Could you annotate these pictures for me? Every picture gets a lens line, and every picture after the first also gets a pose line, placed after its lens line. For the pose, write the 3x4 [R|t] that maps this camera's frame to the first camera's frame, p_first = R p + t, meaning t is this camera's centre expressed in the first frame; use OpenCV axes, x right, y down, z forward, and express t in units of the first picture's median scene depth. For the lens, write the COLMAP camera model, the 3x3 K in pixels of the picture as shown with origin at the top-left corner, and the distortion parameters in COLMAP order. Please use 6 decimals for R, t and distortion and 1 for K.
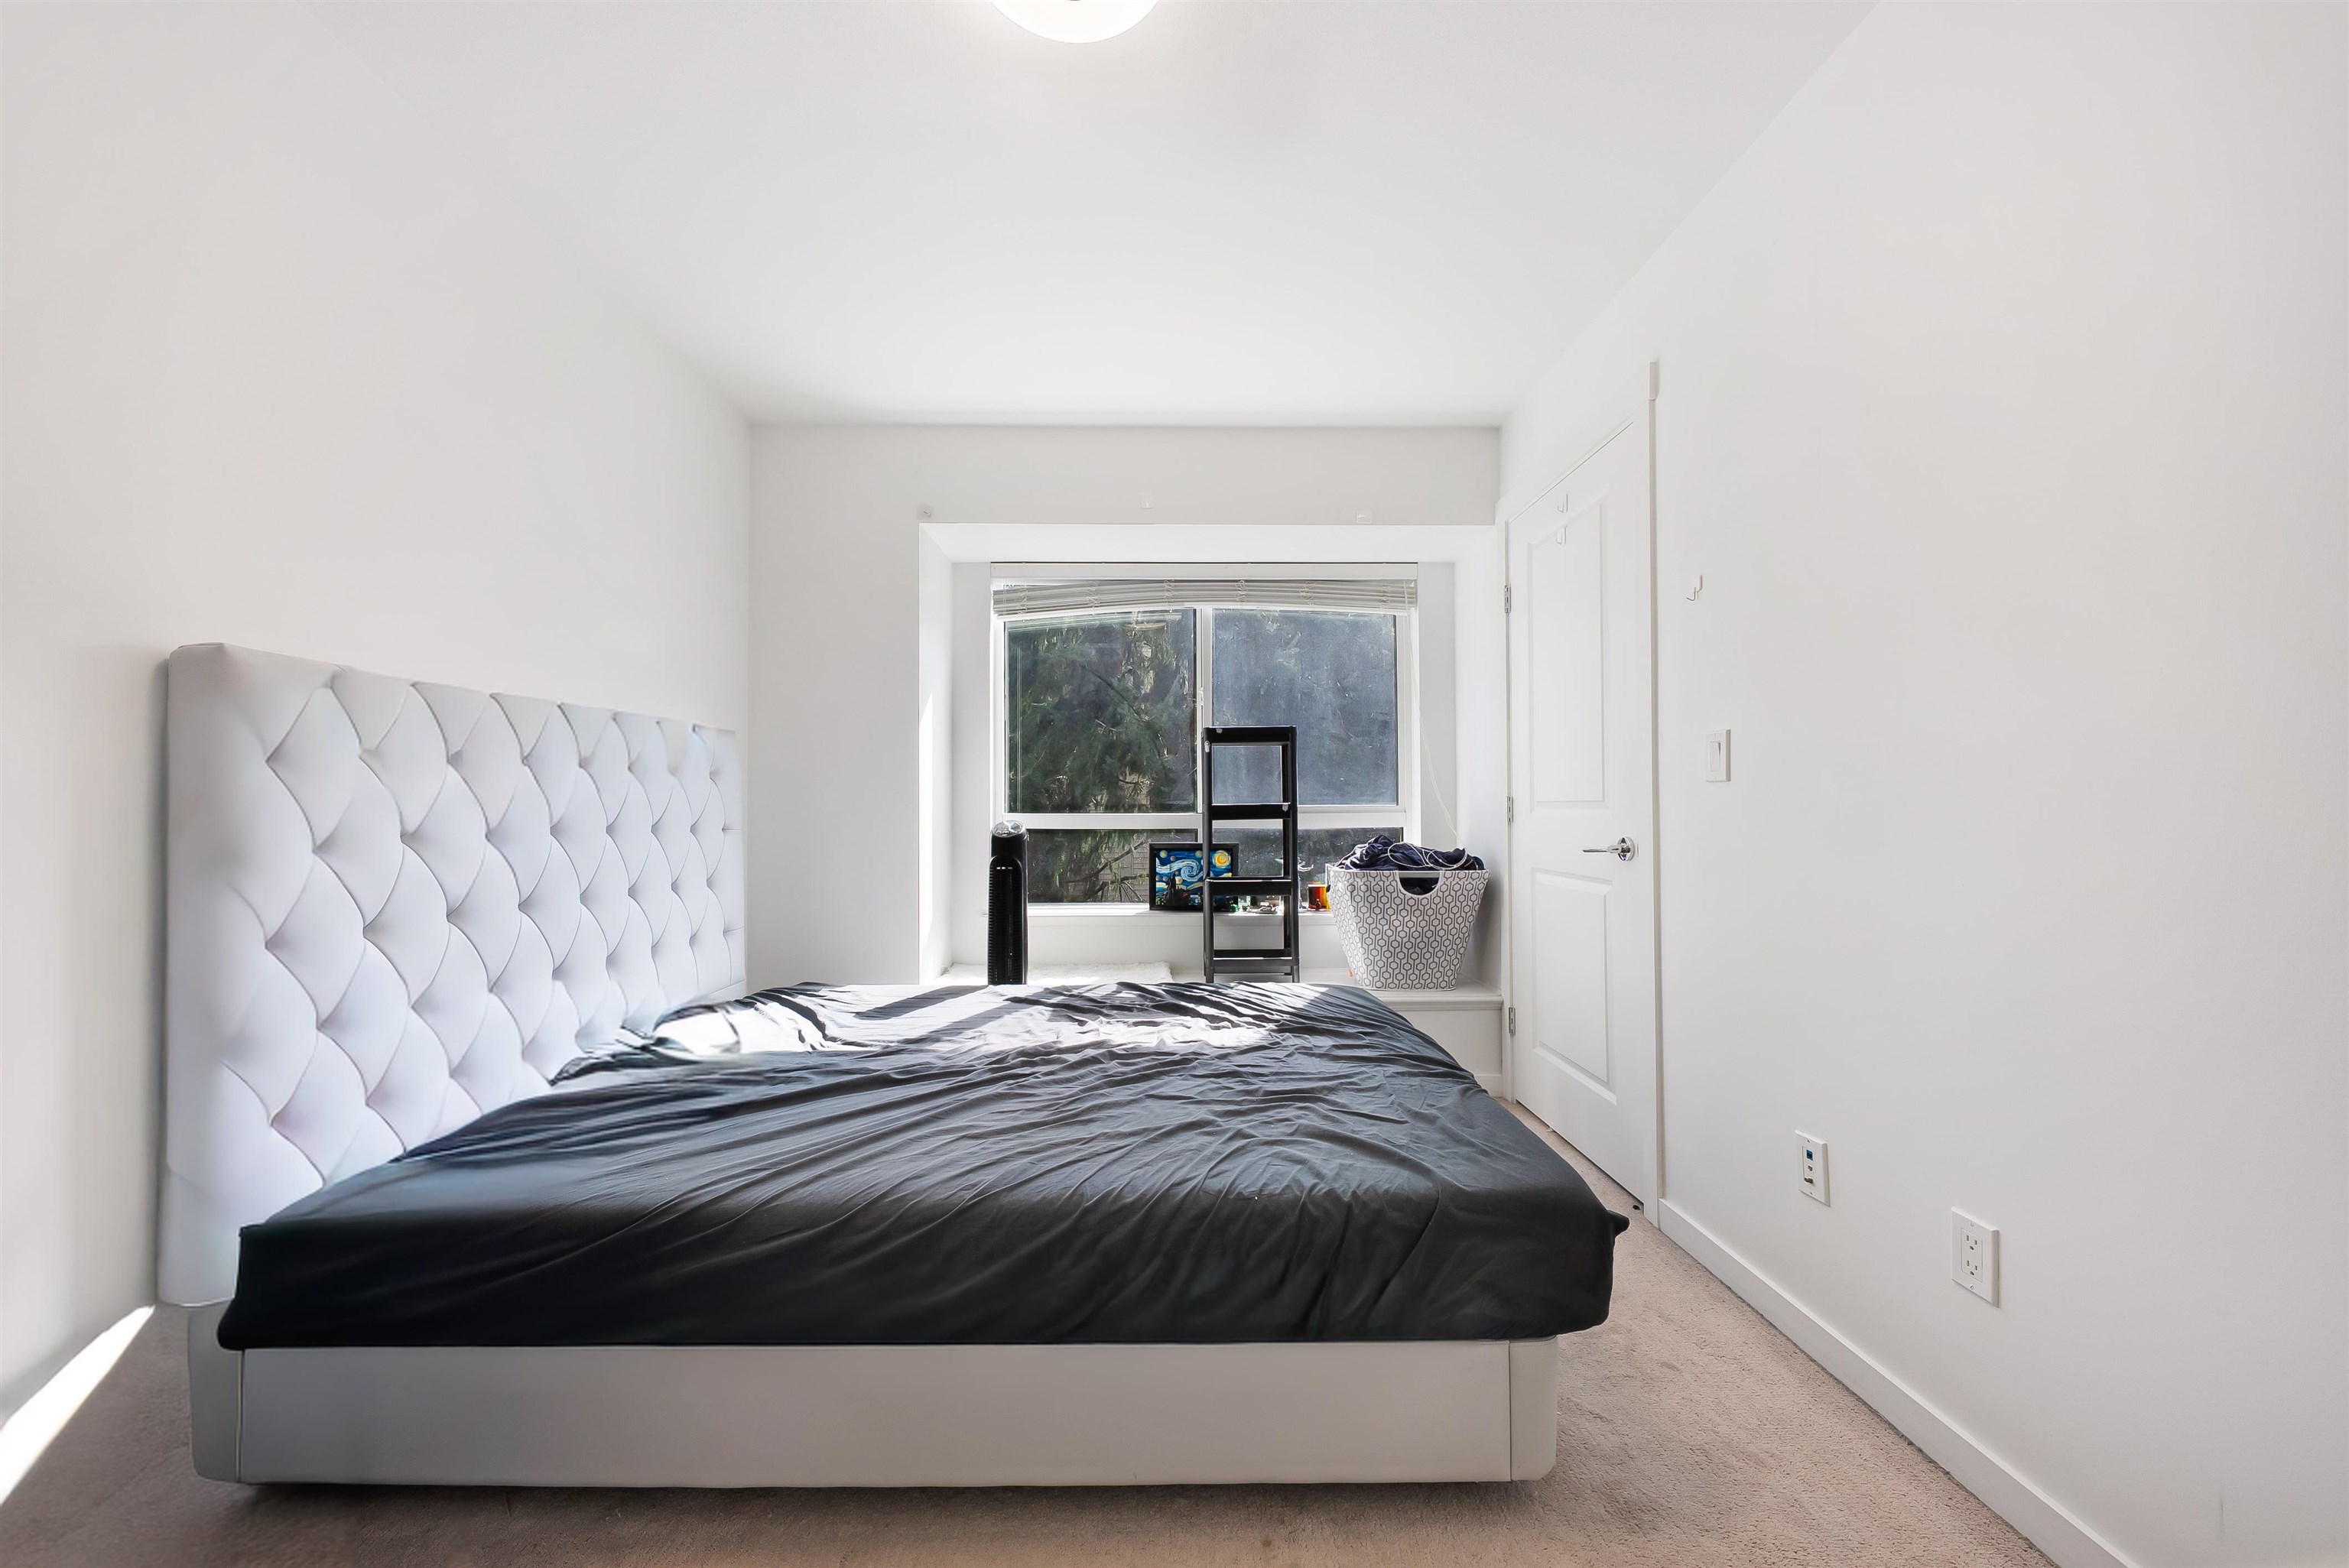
lens RADIAL K [[822.2, 0, 1180.7], [0, 822.2, 792.3], [0, 0, 1]] dist [0.002018, -0.002187]
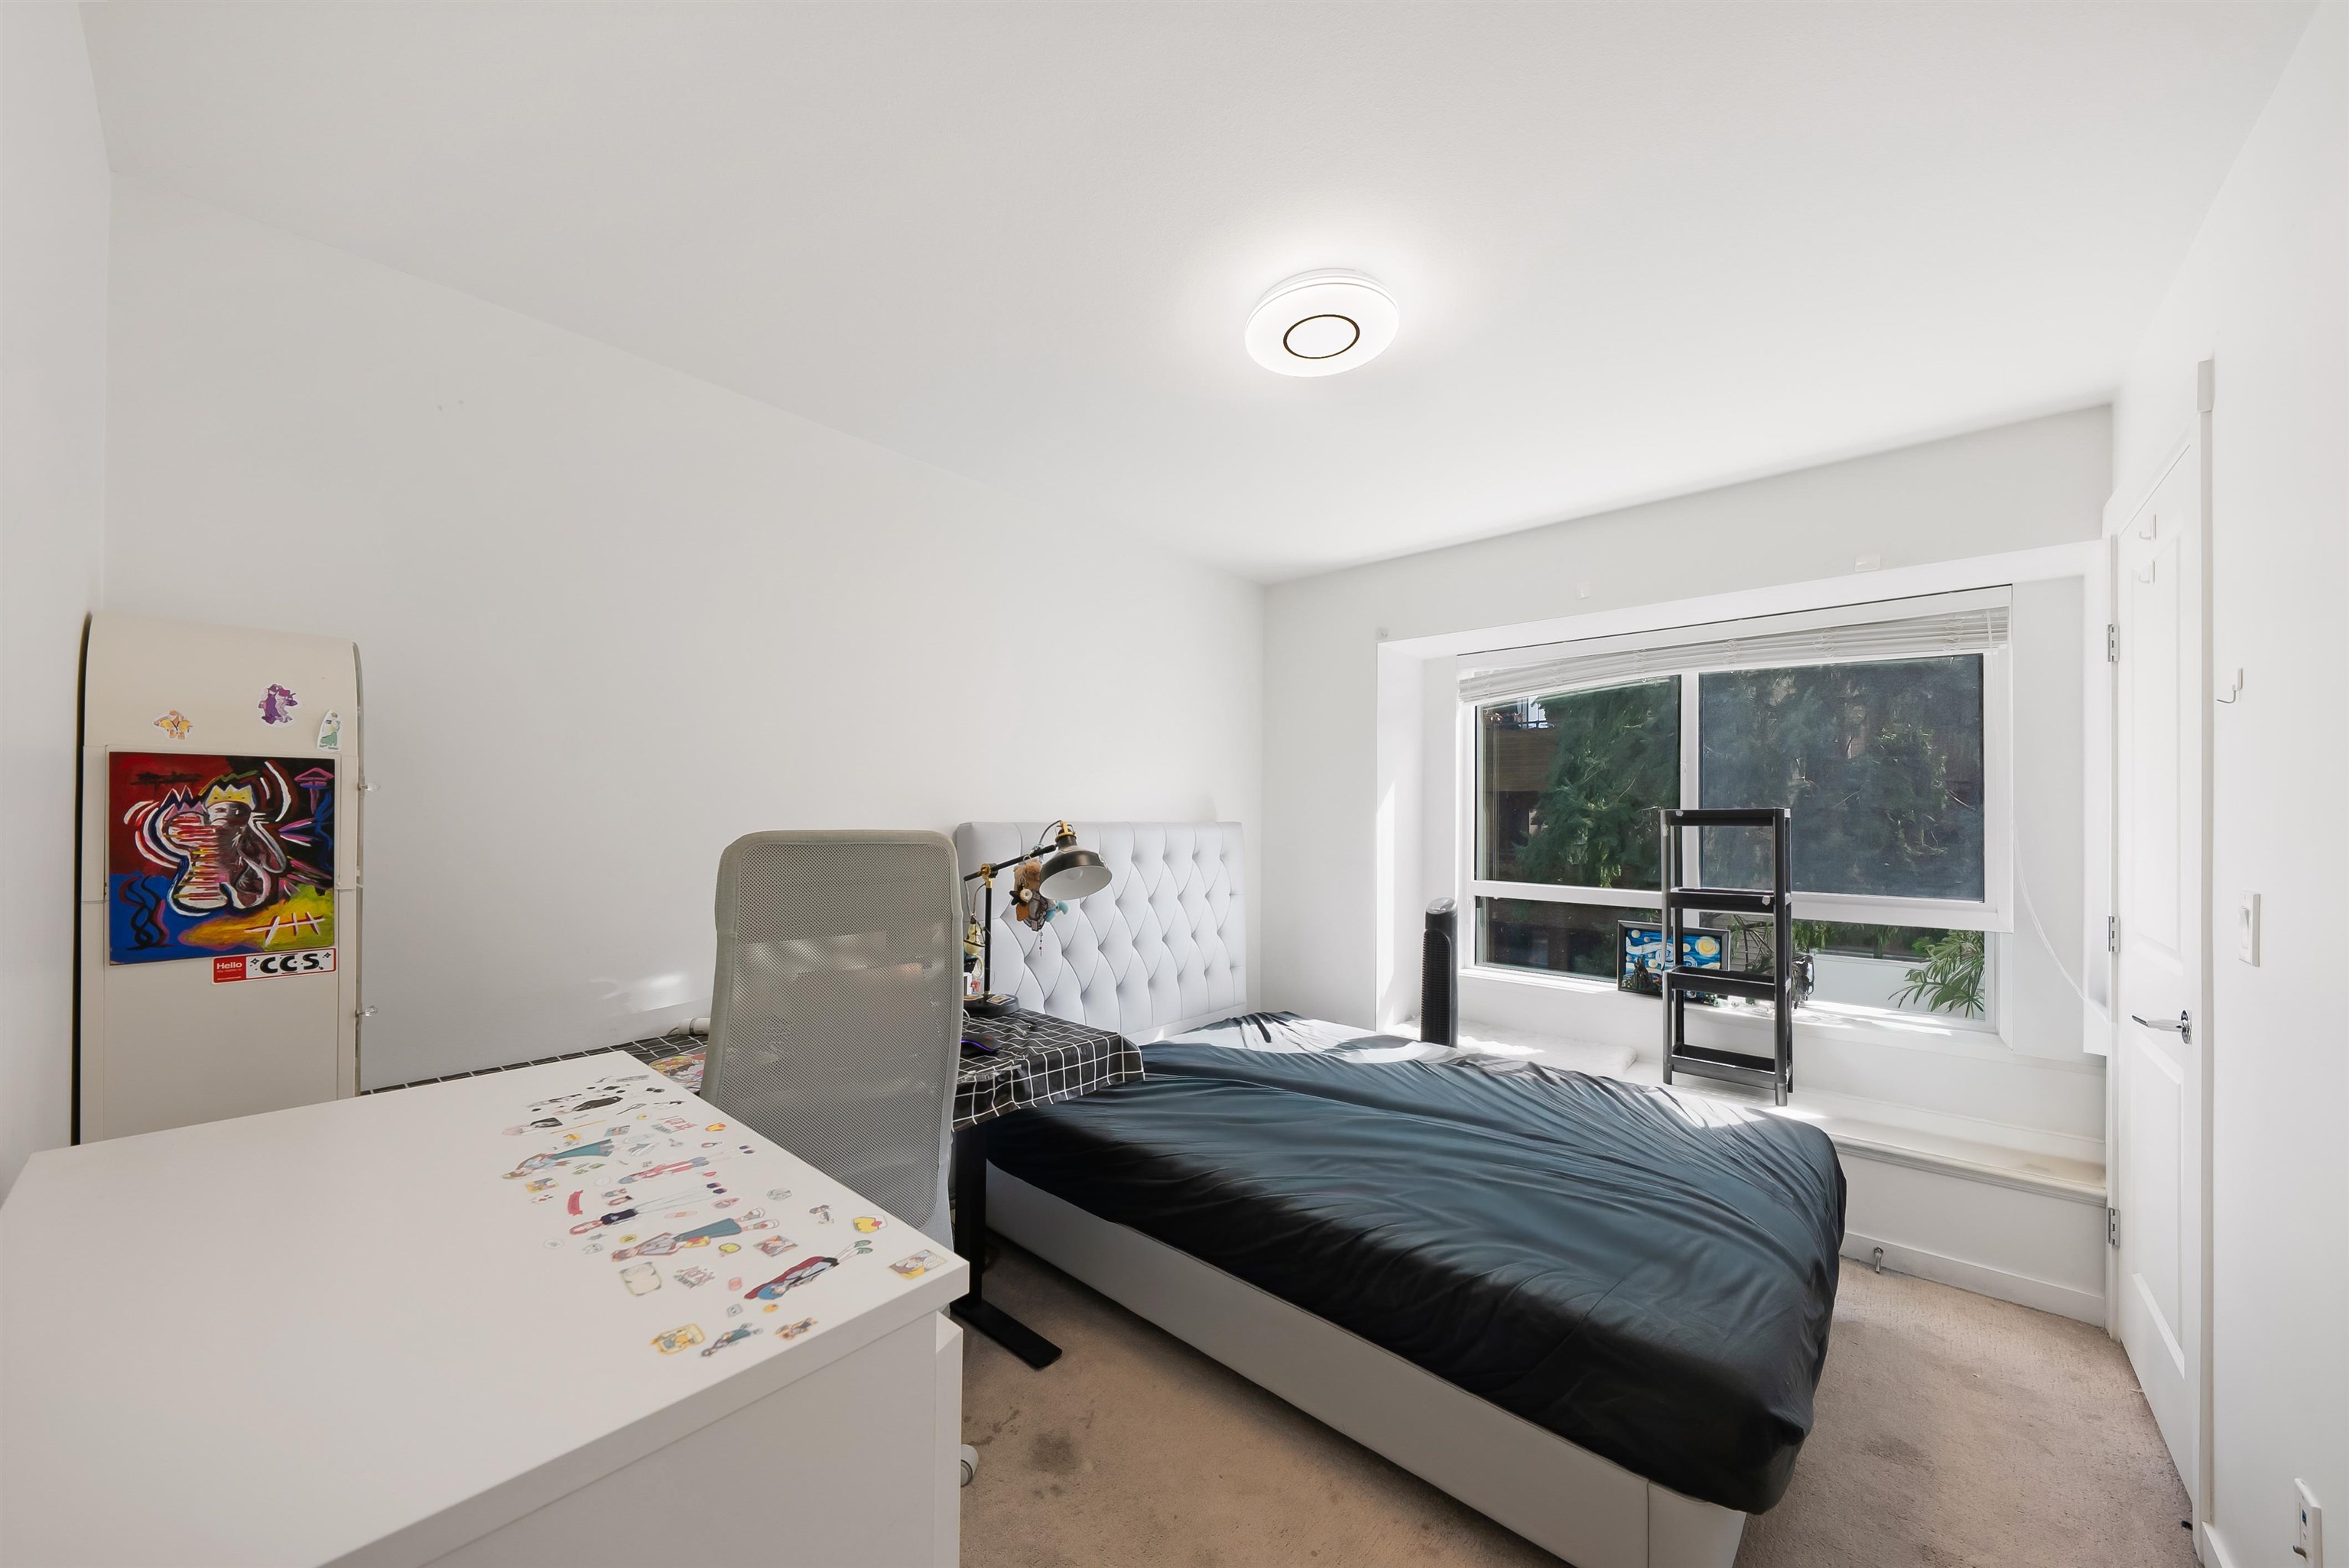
lens RADIAL K [[822.2, 0, 1174.3], [0, 822.2, 797.1], [0, 0, 1]] dist [0.002018, -0.002187]
pose [[0.743514, -0.005251, -0.668700, 0.238040], [0.000611, 0.999974, -0.007173, -0.084108], [0.668720, 0.004925, 0.743498, -0.086785]]
